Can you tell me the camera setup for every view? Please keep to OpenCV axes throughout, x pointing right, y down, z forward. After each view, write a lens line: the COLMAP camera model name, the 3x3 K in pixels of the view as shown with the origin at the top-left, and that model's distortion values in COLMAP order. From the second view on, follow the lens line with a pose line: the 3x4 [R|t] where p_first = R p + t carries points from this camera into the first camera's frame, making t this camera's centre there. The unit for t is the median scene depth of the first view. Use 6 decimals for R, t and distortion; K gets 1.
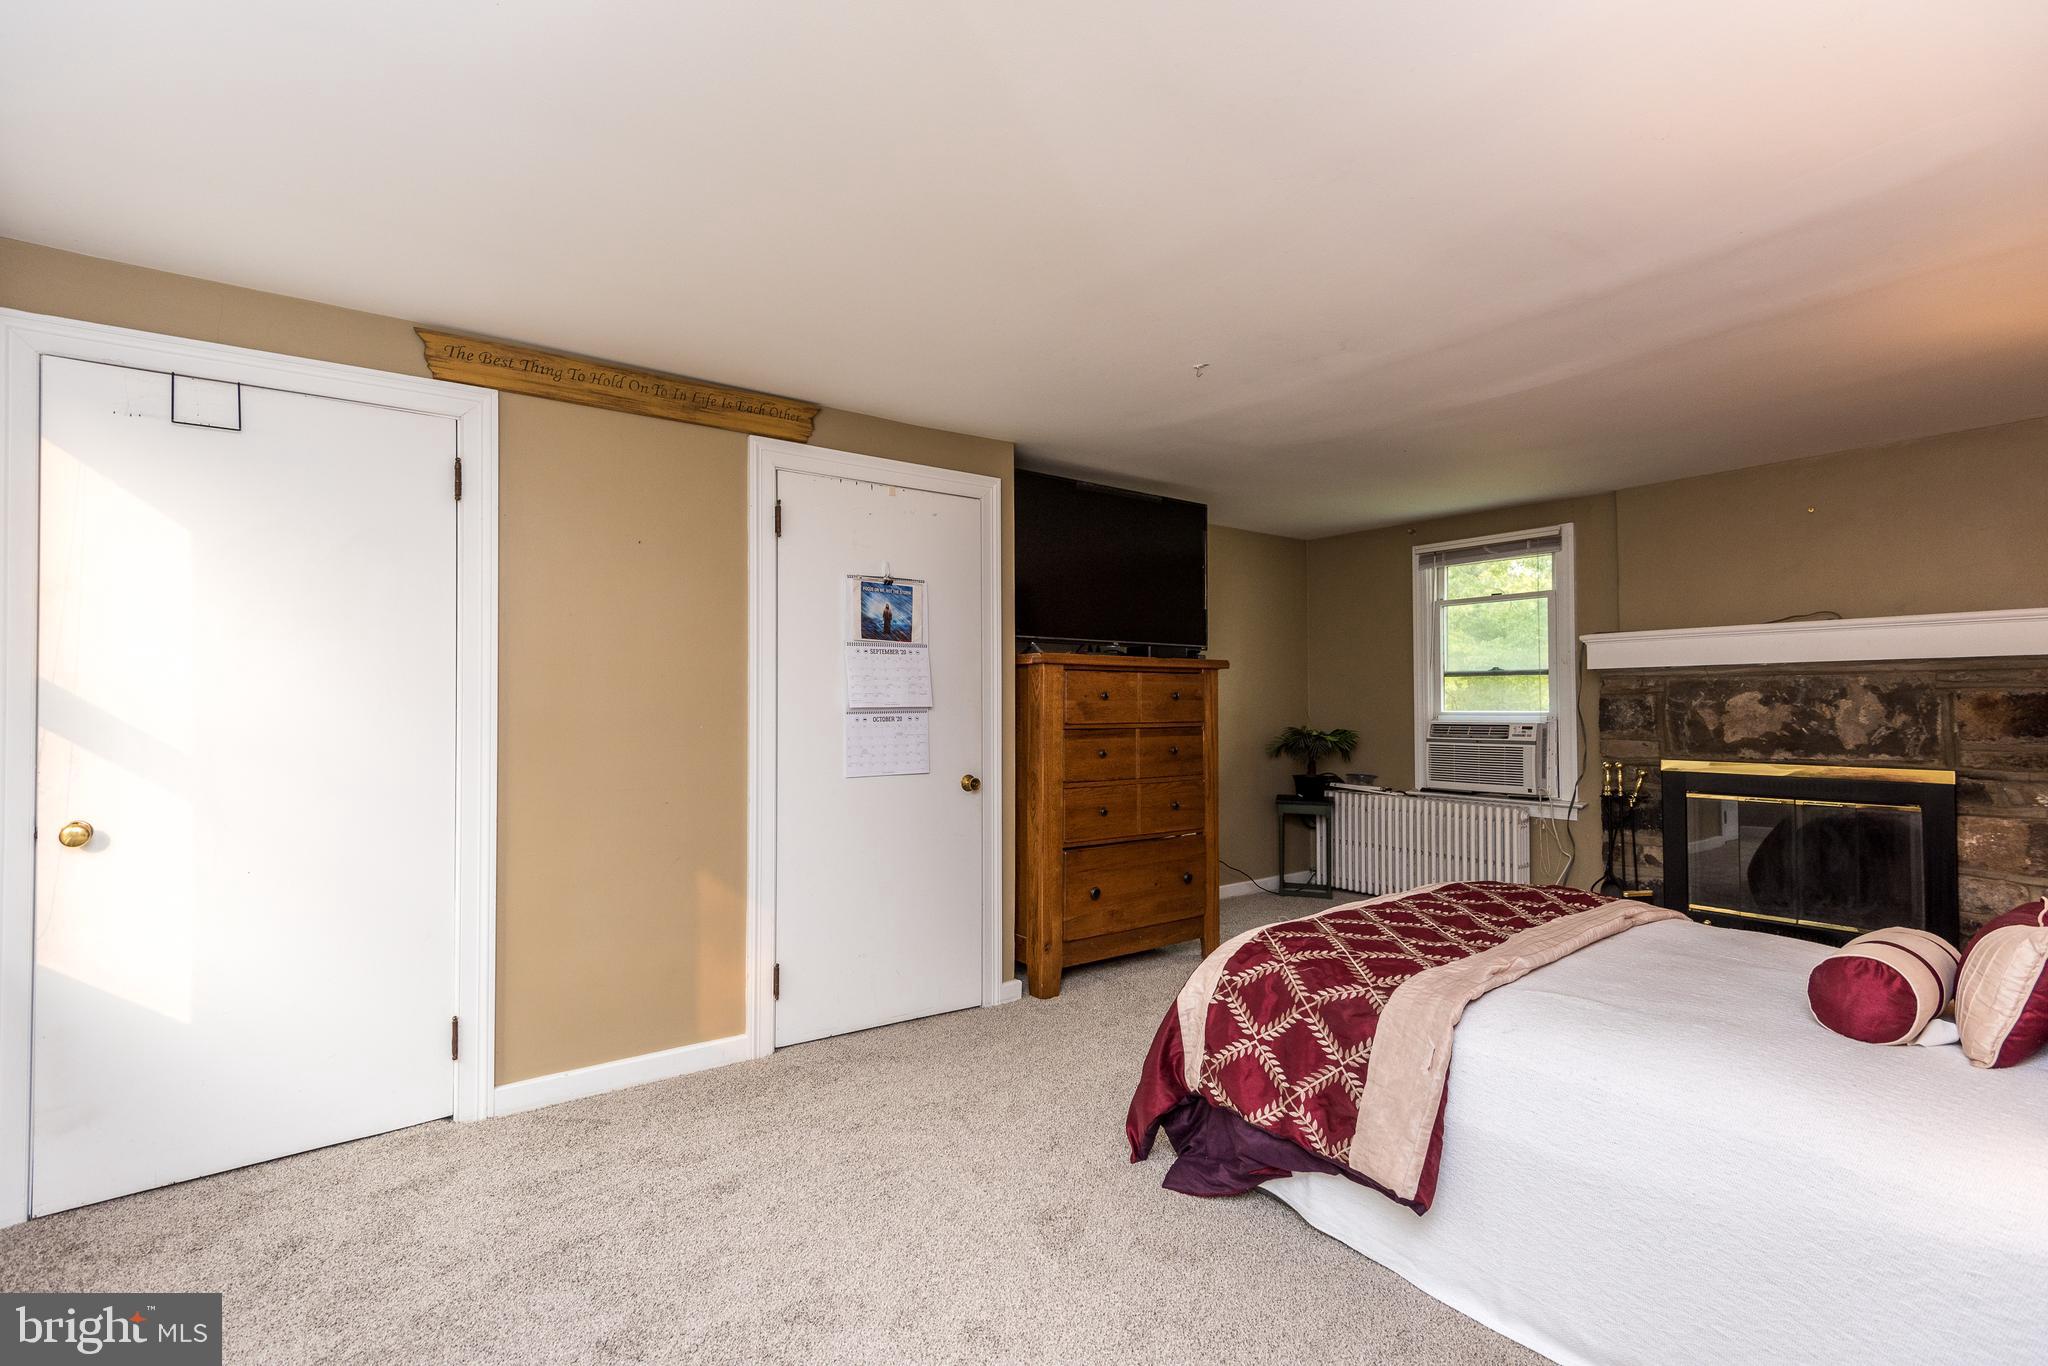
lens RADIAL K [[962.2, 0, 1024.5], [0, 962.2, 688.0], [0, 0, 1]] dist [0.030090, -0.003889]
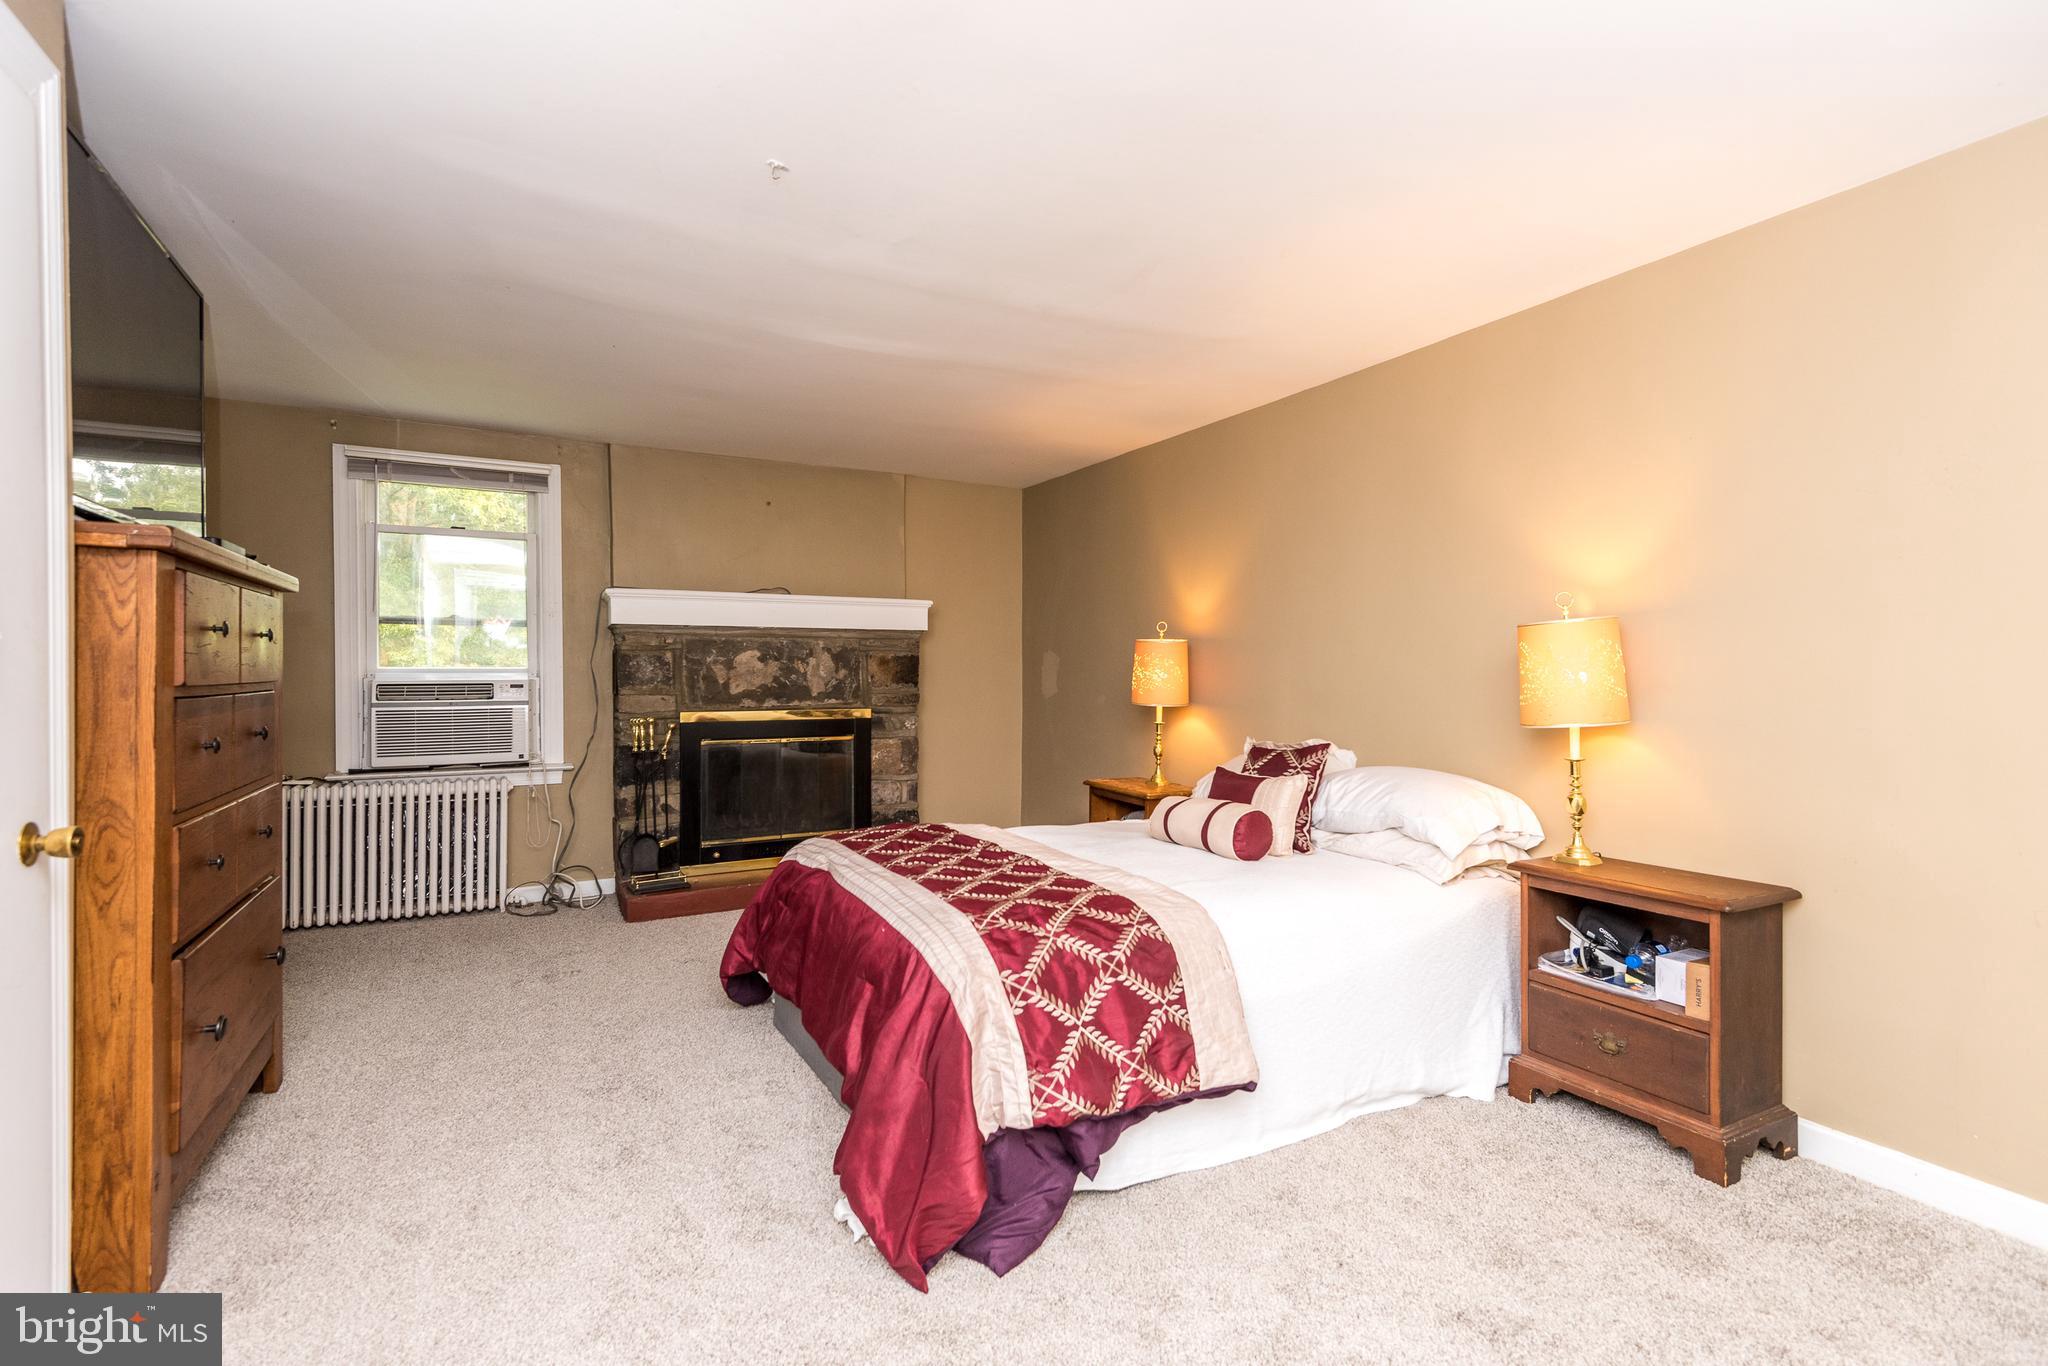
lens RADIAL K [[962.2, 0, 1025.5], [0, 962.2, 677.8], [0, 0, 1]] dist [0.030090, -0.003889]
pose [[0.149647, -0.006904, 0.988715, -0.342107], [-0.021053, 0.999727, 0.010167, 0.017604], [-0.988515, -0.022337, 0.149461, 0.485771]]
